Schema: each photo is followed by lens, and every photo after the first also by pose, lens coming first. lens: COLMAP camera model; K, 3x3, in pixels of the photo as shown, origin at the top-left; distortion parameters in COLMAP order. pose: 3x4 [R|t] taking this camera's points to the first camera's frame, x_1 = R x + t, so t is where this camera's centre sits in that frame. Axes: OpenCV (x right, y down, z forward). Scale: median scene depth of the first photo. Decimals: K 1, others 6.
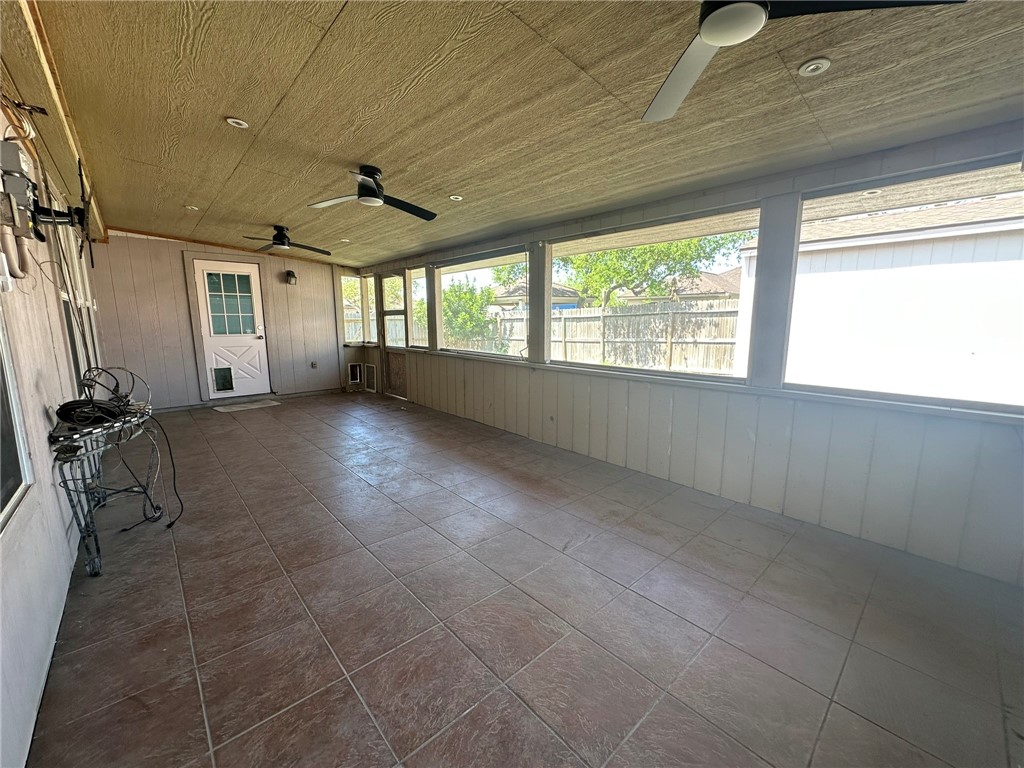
lens RADIAL K [[409.9, 0, 512.0], [0, 409.9, 384.0], [0, 0, 1]] dist [-0.002539, 0.000241]
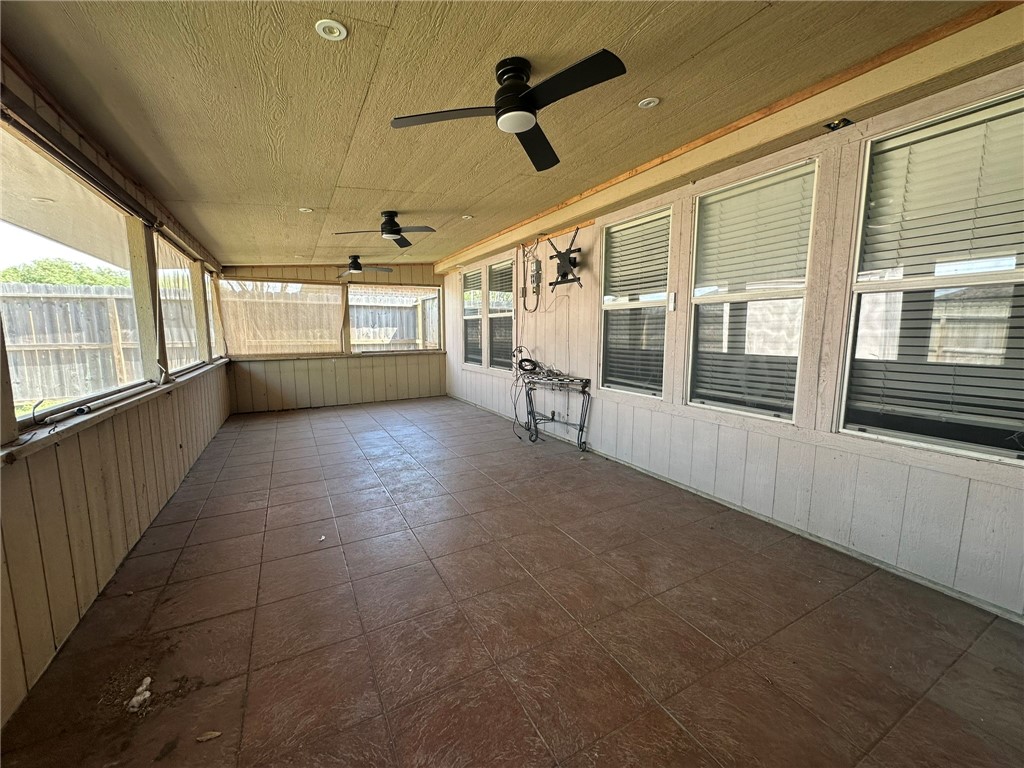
lens RADIAL K [[409.9, 0, 512.0], [0, 409.9, 384.0], [0, 0, 1]] dist [-0.002539, 0.000241]
pose [[-0.970688, -0.029735, 0.238496, -0.502606], [0.037642, 0.961263, 0.273049, -0.159241], [-0.237377, 0.274023, -0.931968, 1.082589]]
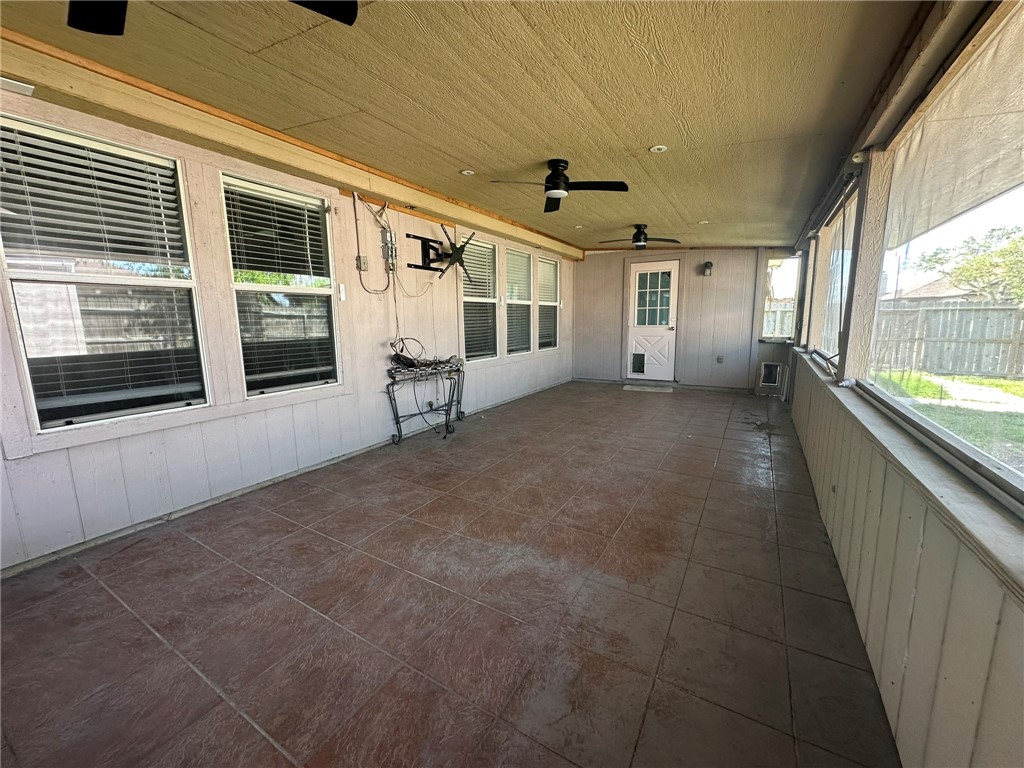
lens RADIAL K [[409.9, 0, 512.0], [0, 409.9, 384.0], [0, 0, 1]] dist [-0.002539, 0.000241]
pose [[0.289997, 0.149151, -0.945334, 0.316326], [-0.136075, 0.984171, 0.113535, -0.037174], [0.947304, 0.095711, 0.305703, 0.297057]]
